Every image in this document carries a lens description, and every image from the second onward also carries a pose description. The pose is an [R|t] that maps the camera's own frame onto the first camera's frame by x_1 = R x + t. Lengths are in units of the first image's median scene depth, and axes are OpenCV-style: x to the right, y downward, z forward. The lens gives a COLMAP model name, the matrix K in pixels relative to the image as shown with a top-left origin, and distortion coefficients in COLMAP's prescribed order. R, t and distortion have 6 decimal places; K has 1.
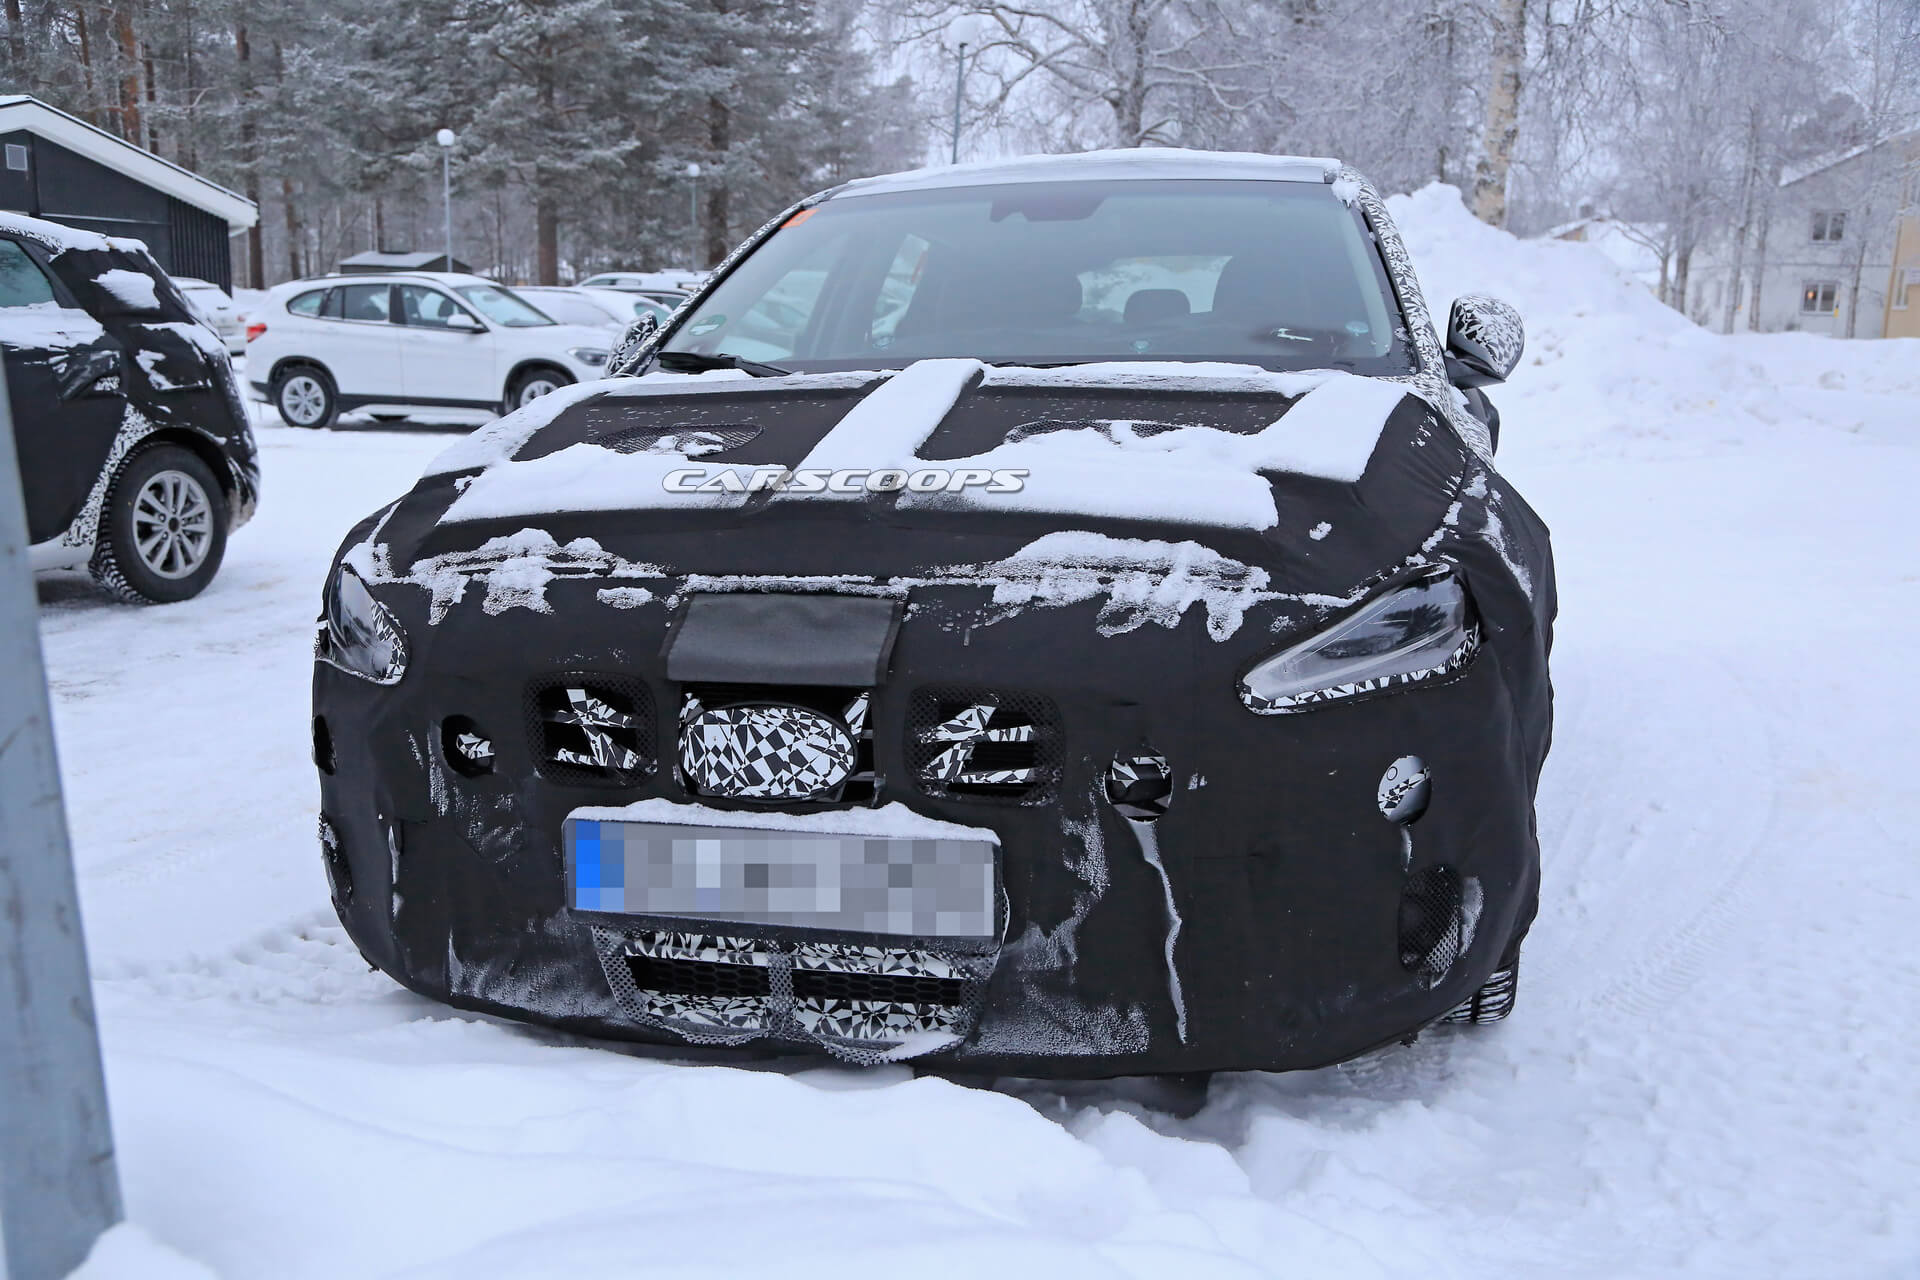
lens RADIAL K [[1730.3, 0, 913.3], [0, 1730.3, 637.9], [0, 0, 1]] dist [0.000262, 0.011105]
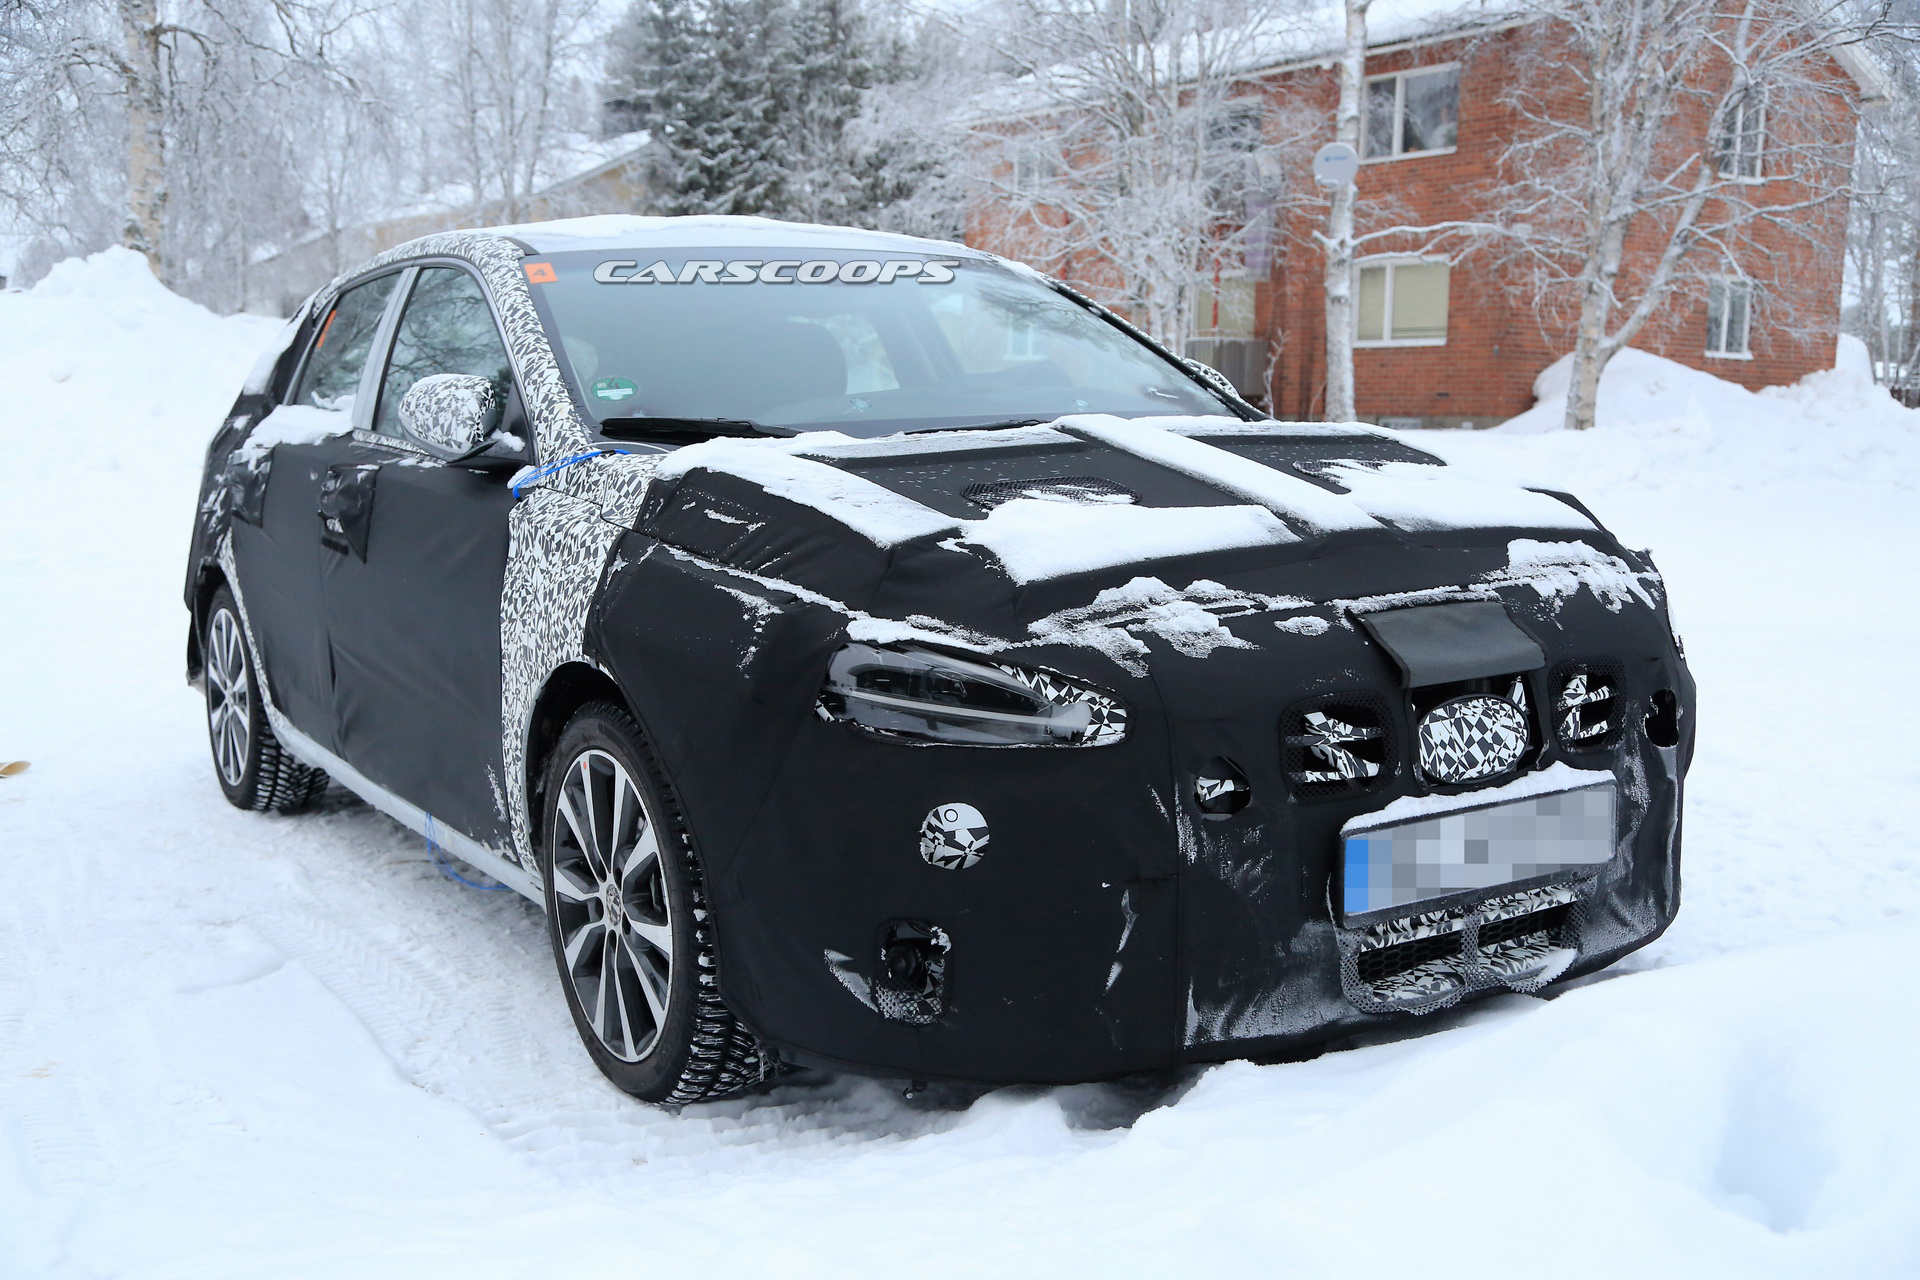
lens RADIAL K [[1940.2, 0, 961.5], [0, 1940.2, 642.2], [0, 0, 1]] dist [-0.005398, 0.009693]
pose [[0.695388, -0.095473, 0.712265, -1.204357], [0.138130, 0.990412, -0.002101, -0.041264], [-0.705235, 0.099846, 0.701908, 0.311893]]
